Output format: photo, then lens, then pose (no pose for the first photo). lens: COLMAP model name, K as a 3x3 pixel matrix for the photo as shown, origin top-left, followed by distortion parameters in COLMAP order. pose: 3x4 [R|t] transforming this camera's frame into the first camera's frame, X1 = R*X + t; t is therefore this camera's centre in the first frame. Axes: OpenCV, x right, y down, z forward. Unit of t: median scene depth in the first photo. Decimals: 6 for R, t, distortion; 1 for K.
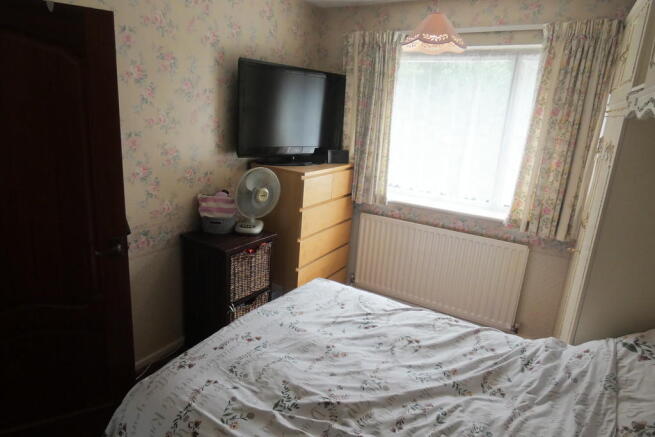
lens RADIAL K [[393.8, 0, 328.7], [0, 393.8, 221.0], [0, 0, 1]] dist [0.008018, 0.001987]
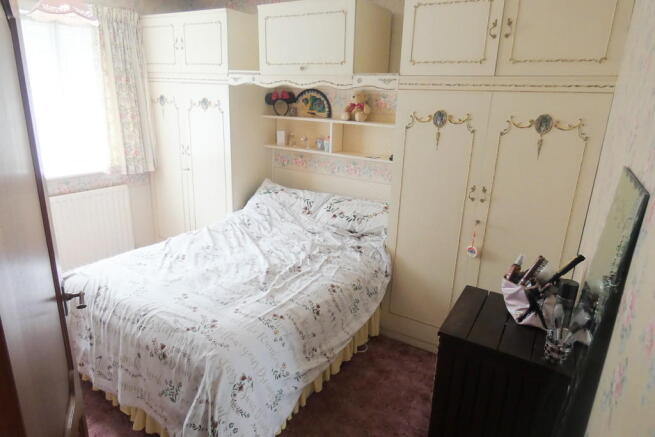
lens RADIAL K [[393.8, 0, 330.4], [0, 393.8, 218.0], [0, 0, 1]] dist [0.008018, 0.001987]
pose [[-0.020546, -0.344874, 0.938424, -1.187809], [0.228197, 0.912228, 0.340243, -0.194520], [-0.973398, 0.221136, 0.059957, 0.482508]]
